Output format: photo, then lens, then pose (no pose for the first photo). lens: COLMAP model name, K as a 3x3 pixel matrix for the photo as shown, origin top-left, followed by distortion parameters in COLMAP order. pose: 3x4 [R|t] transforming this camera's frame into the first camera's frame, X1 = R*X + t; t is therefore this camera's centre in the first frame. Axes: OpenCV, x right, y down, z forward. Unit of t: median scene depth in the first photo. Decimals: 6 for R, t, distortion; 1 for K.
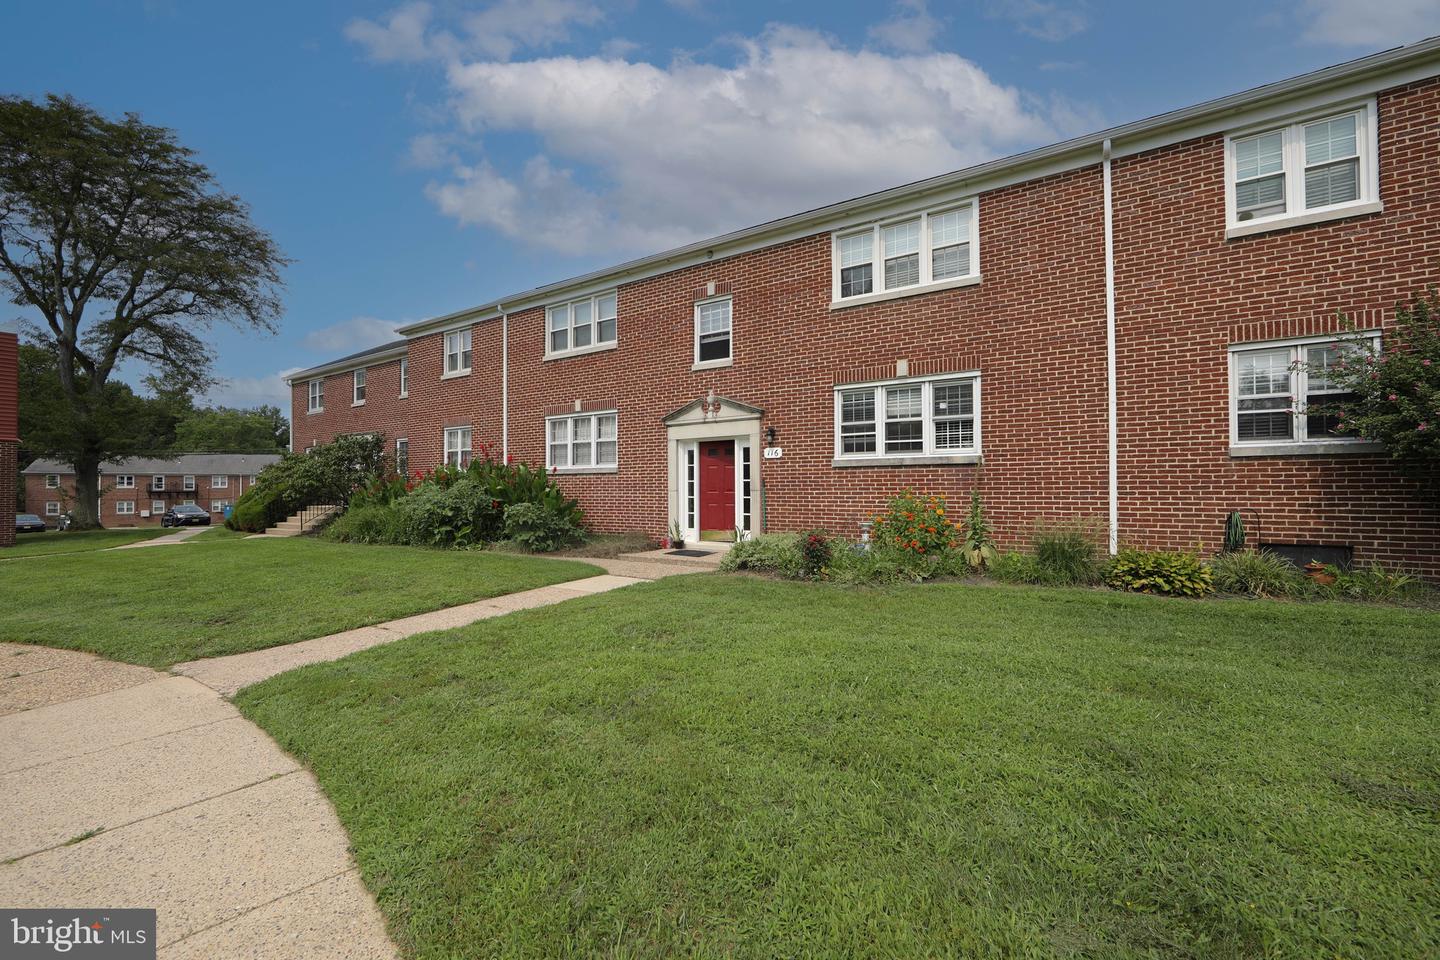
lens RADIAL K [[574.4, 0, 720.0], [0, 574.4, 480.0], [0, 0, 1]] dist [-0.001619, -0.000038]
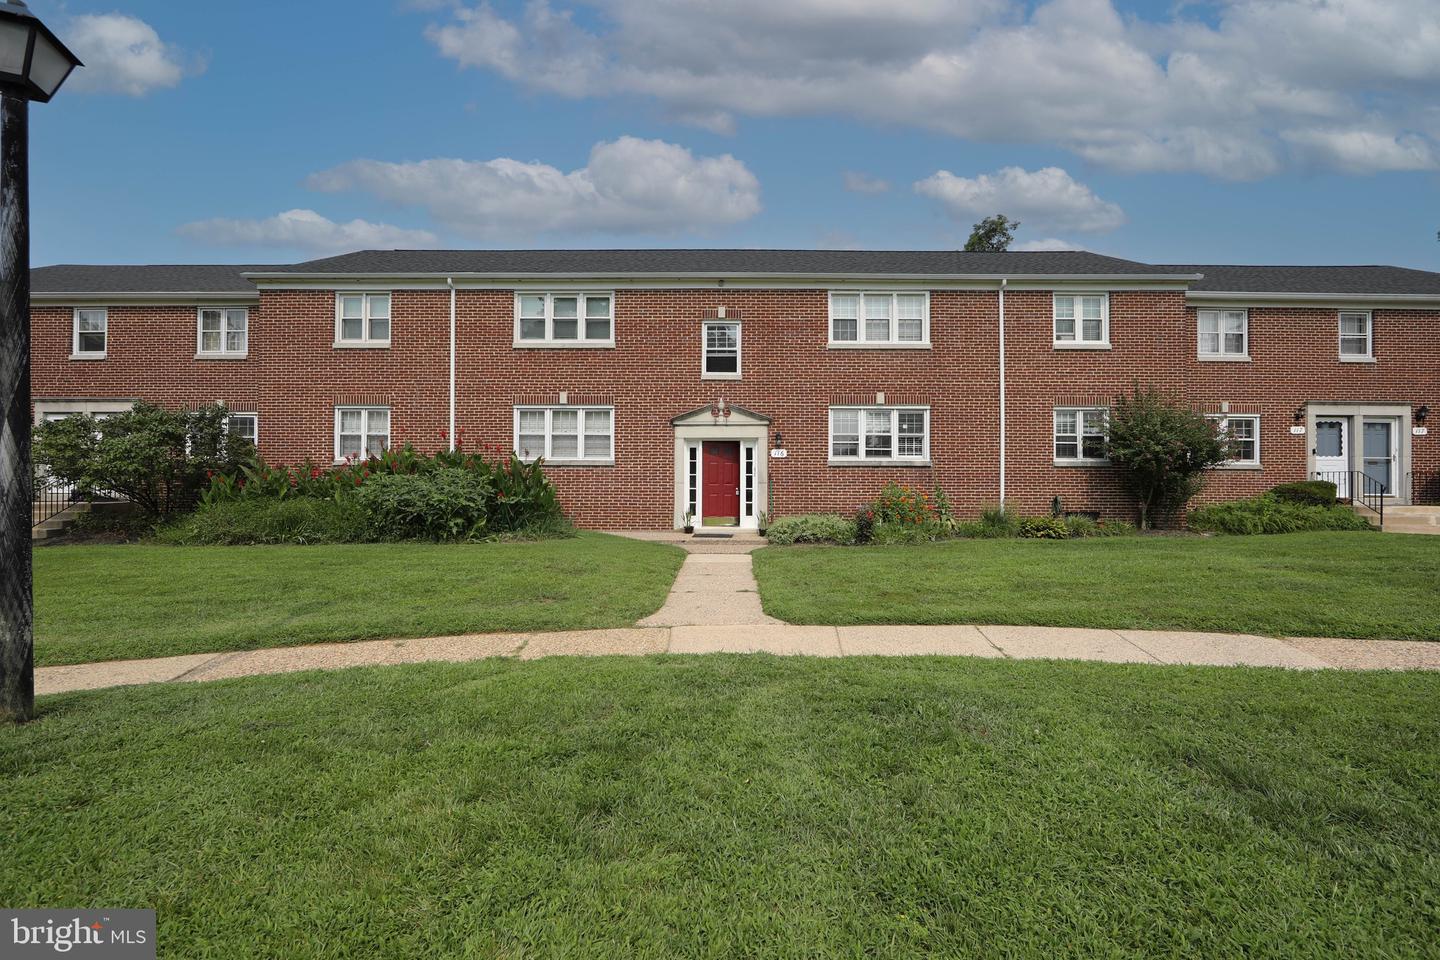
lens RADIAL K [[574.4, 0, 720.0], [0, 574.4, 480.0], [0, 0, 1]] dist [-0.001619, -0.000038]
pose [[0.847888, 0.016349, 0.529923, -0.683871], [-0.014773, 0.999865, -0.007211, 0.022390], [-0.529969, -0.001714, 0.848015, -0.002023]]
